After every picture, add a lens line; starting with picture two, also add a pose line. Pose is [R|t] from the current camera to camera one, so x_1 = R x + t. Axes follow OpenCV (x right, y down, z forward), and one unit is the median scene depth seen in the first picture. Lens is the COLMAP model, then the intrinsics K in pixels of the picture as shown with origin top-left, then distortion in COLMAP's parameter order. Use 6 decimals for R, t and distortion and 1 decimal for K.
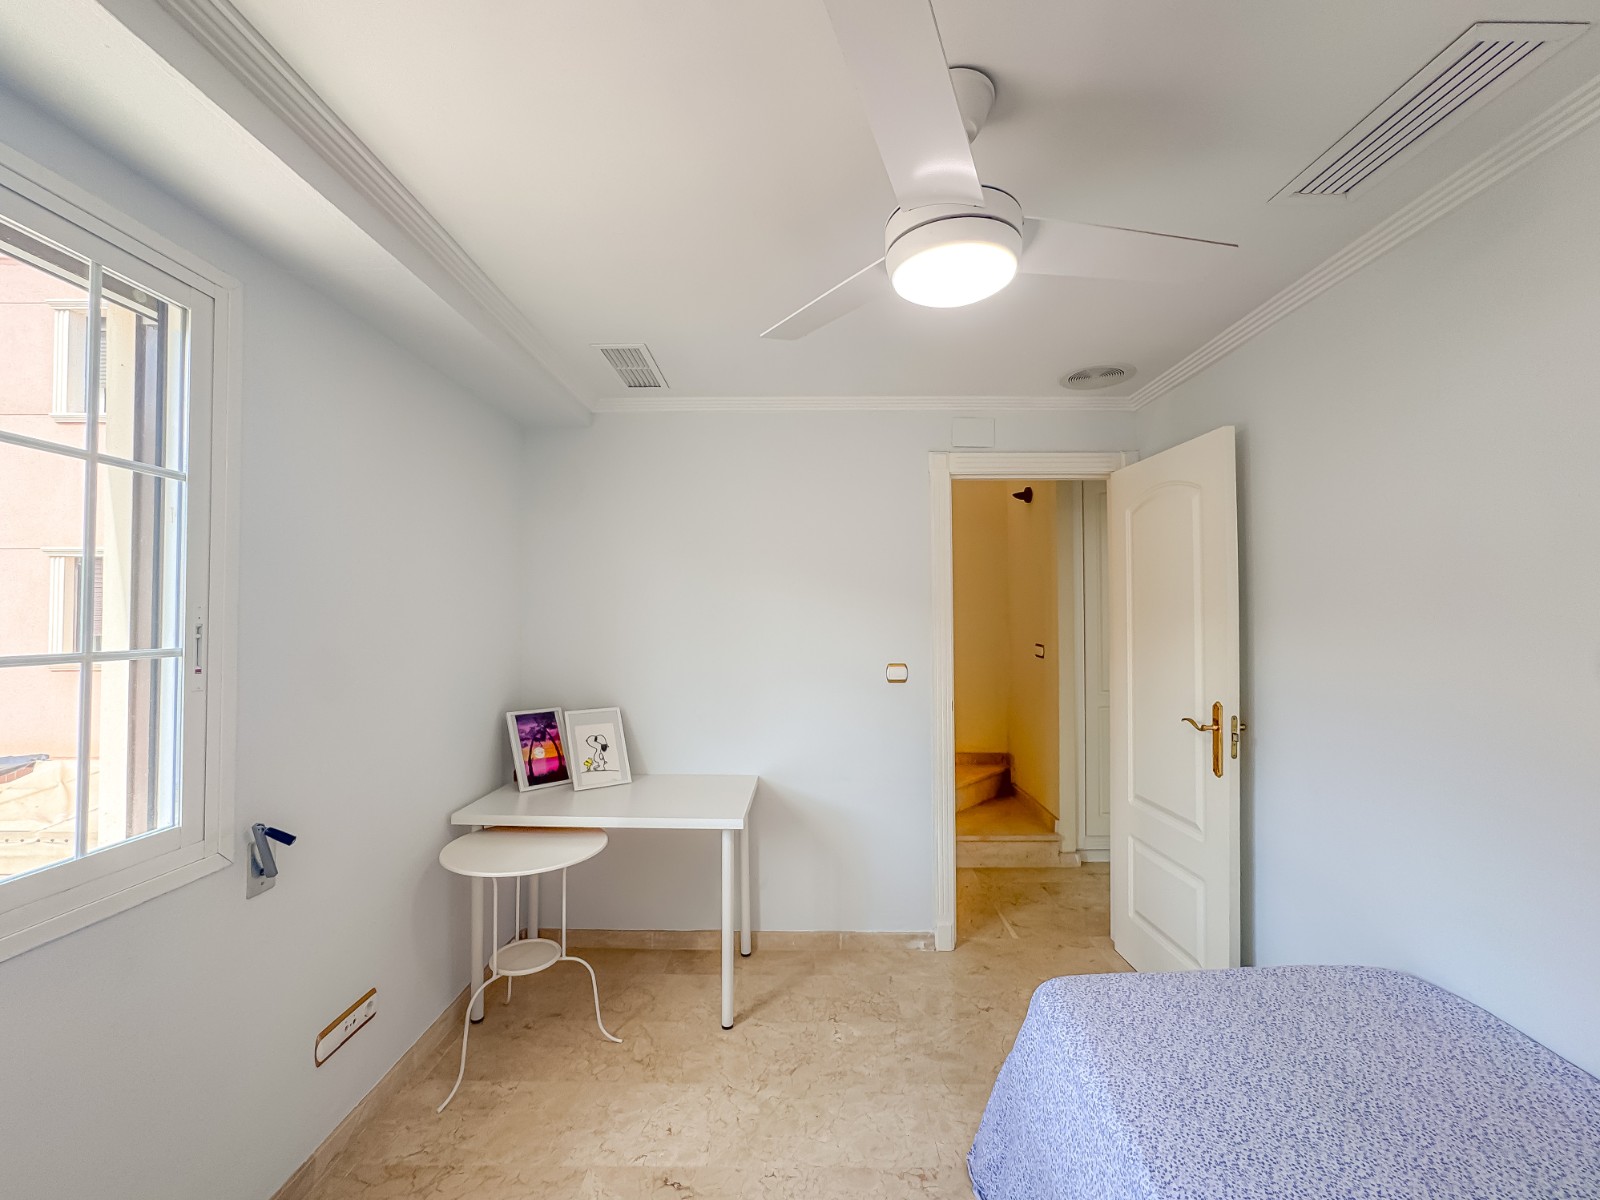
lens RADIAL K [[651.6, 0, 800.0], [0, 651.6, 600.0], [0, 0, 1]] dist [-0.050598, 0.020193]
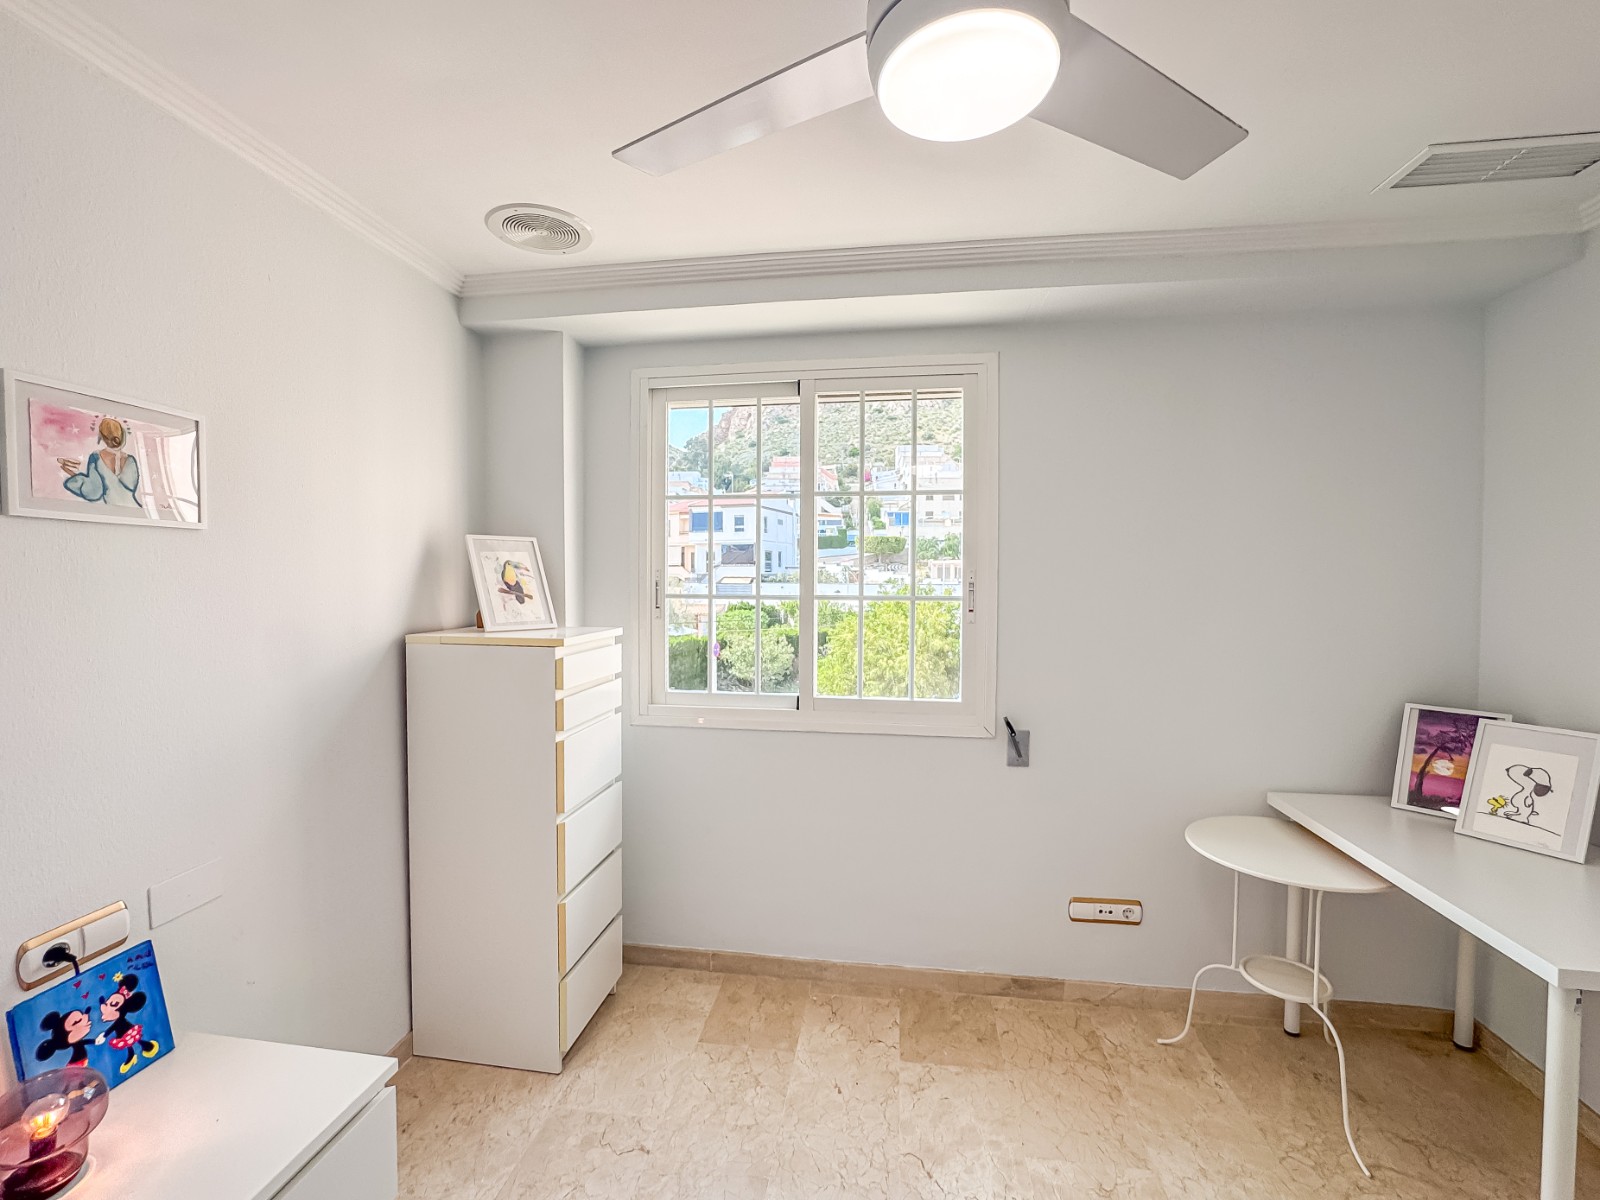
lens RADIAL K [[700.0, 0, 800.0], [0, 700.0, 600.0], [0, 0, 1]] dist [-0.041580, 0.015992]
pose [[-0.136178, 0.031949, -0.990169, 0.595477], [0.024430, 0.999284, 0.028883, 0.014980], [0.990383, -0.020257, -0.136861, 0.540562]]
